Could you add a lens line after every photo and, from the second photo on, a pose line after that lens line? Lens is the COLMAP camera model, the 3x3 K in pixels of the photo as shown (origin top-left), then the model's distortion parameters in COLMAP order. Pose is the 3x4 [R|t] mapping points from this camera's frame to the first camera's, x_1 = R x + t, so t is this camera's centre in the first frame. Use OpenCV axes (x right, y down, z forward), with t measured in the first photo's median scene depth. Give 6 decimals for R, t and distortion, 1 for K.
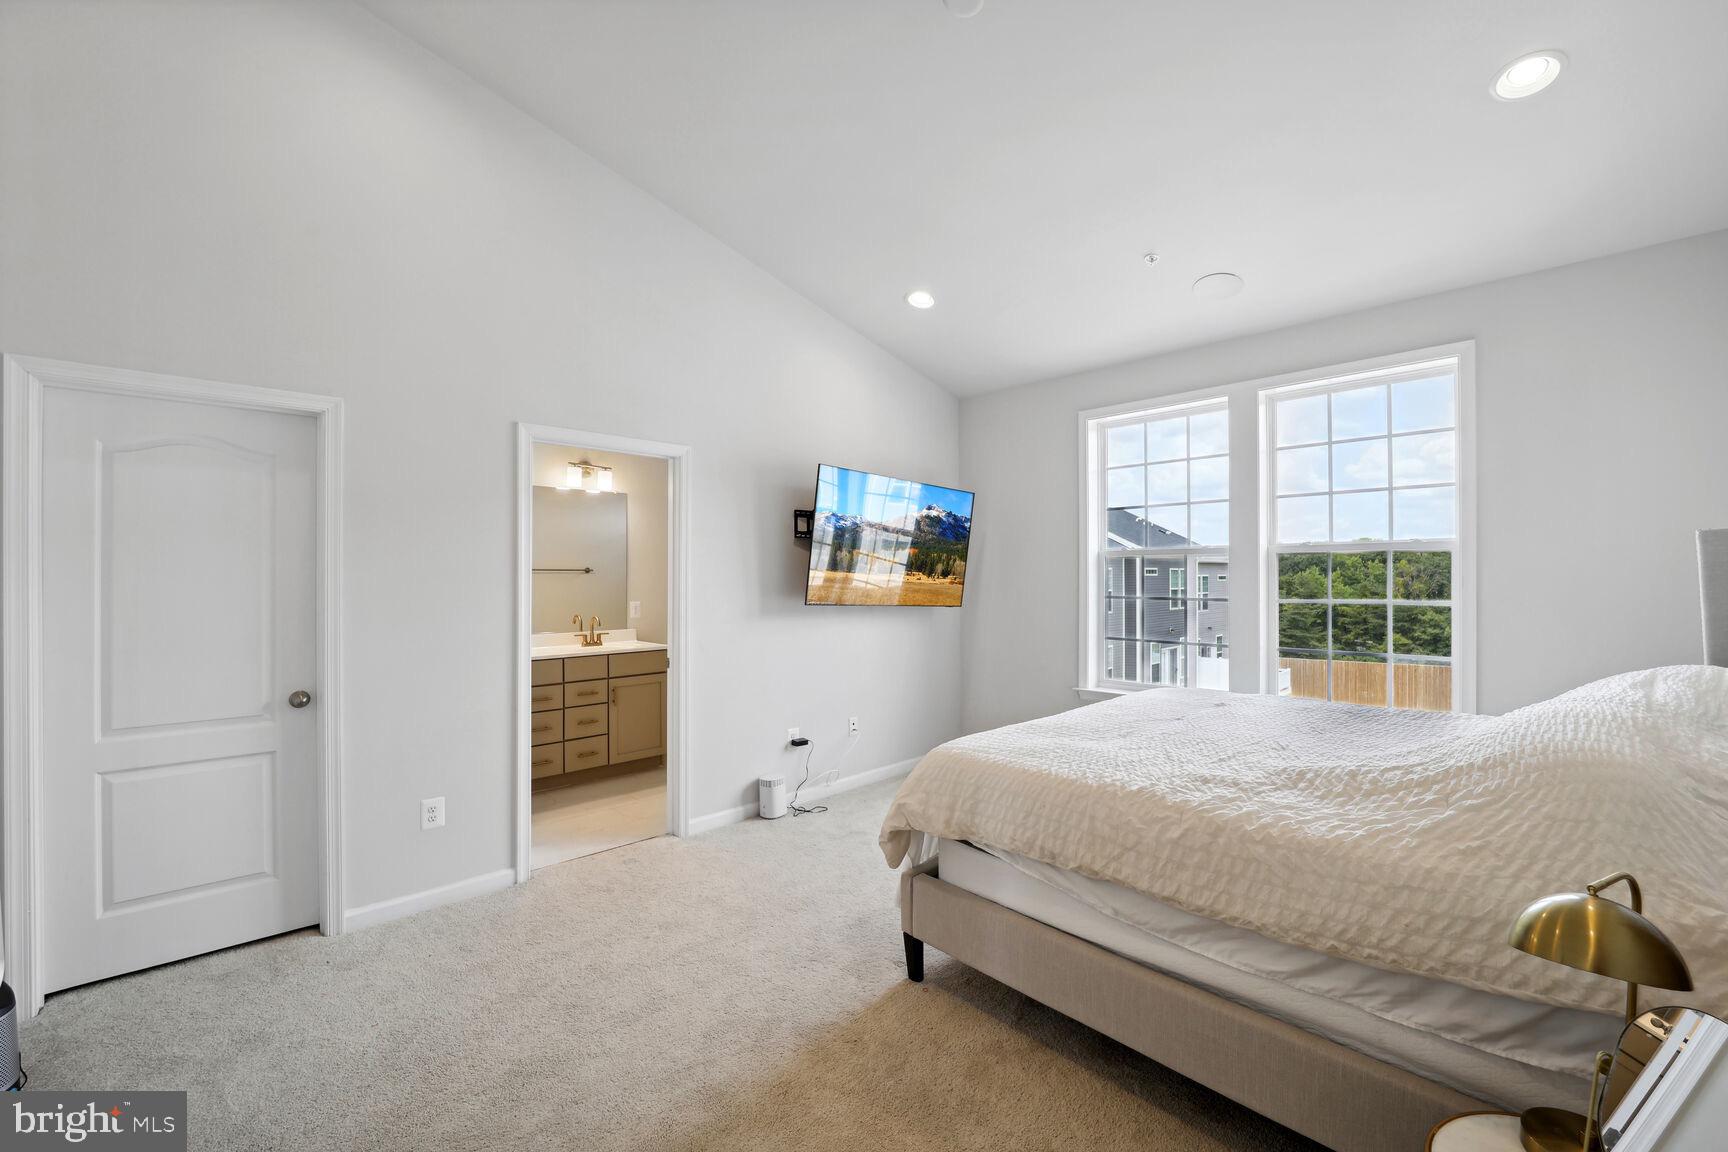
lens RADIAL K [[740.9, 0, 859.3], [0, 740.9, 579.7], [0, 0, 1]] dist [-0.016381, 0.000204]
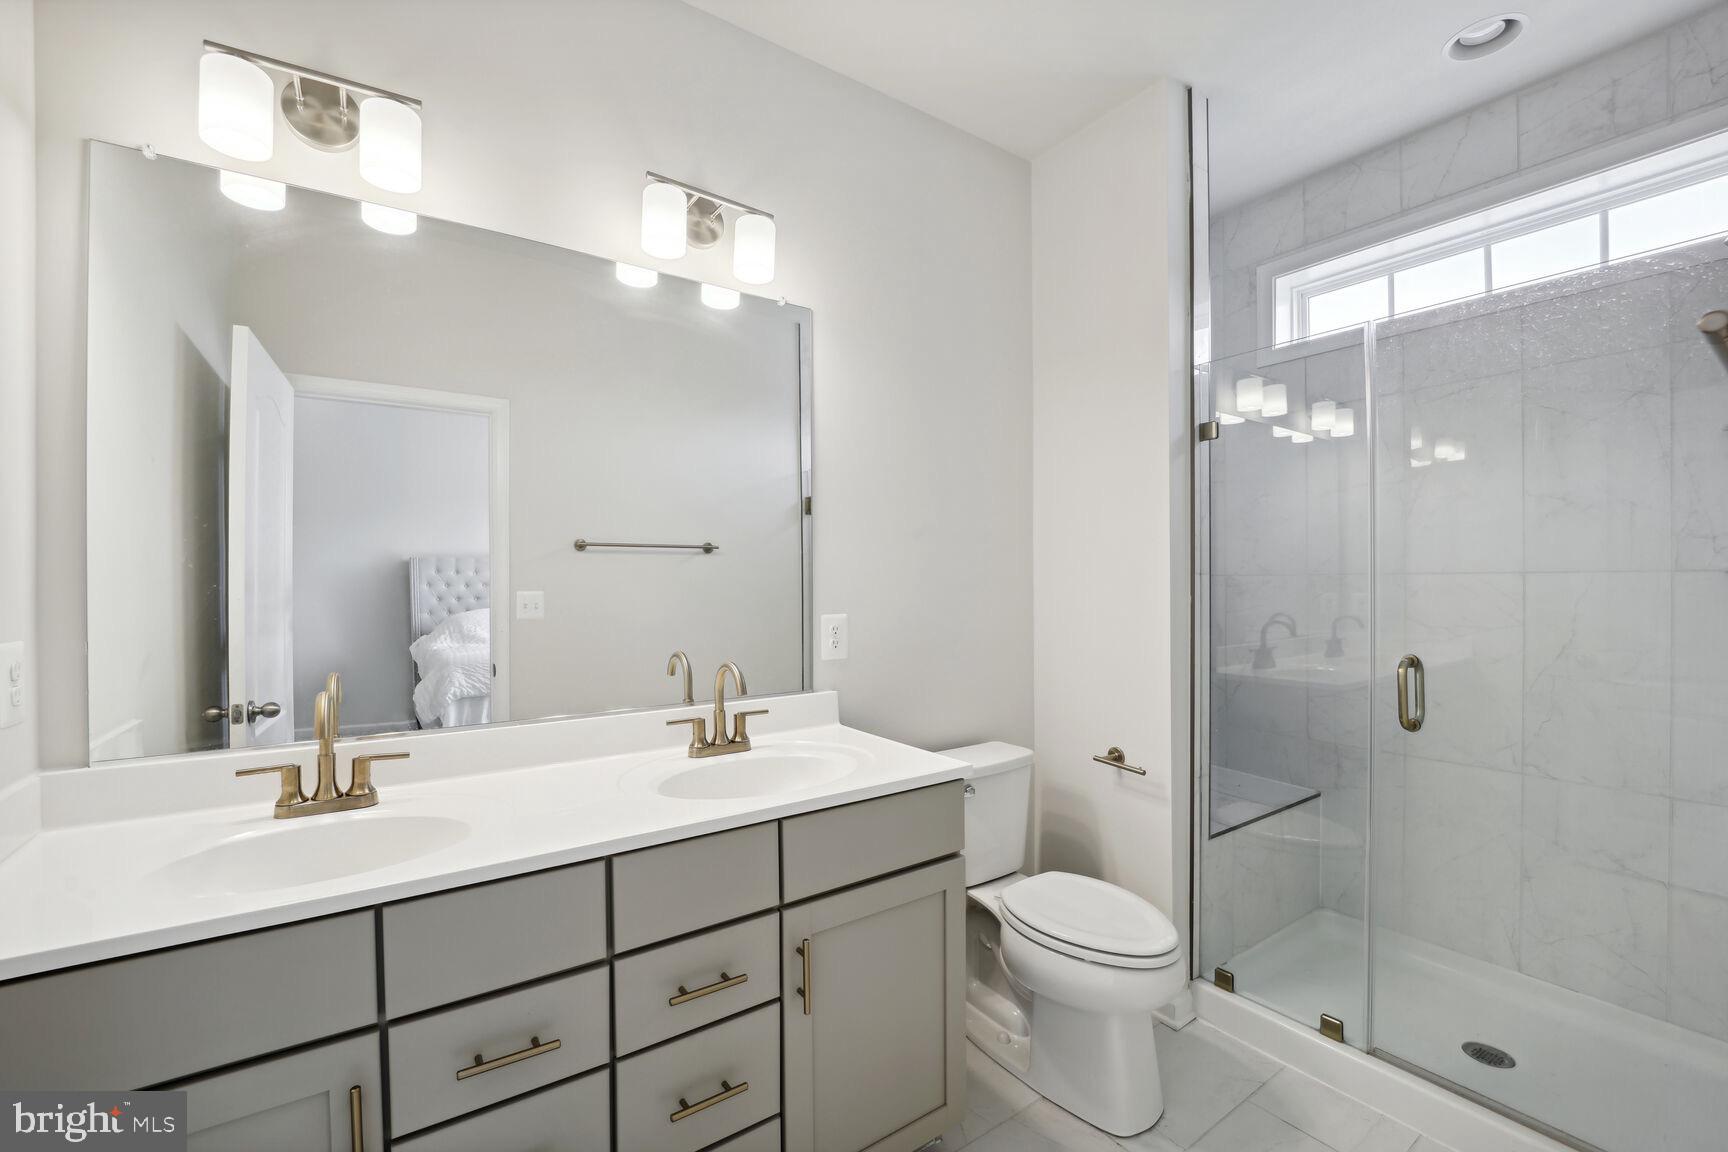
lens RADIAL K [[740.9, 0, 862.5], [0, 740.9, 581.5], [0, 0, 1]] dist [-0.016381, 0.000204]
pose [[0.989142, 0.001269, -0.146960, -0.250760], [-0.000588, 0.999989, 0.004674, 0.012450], [0.146965, -0.004537, 0.989131, 0.684618]]
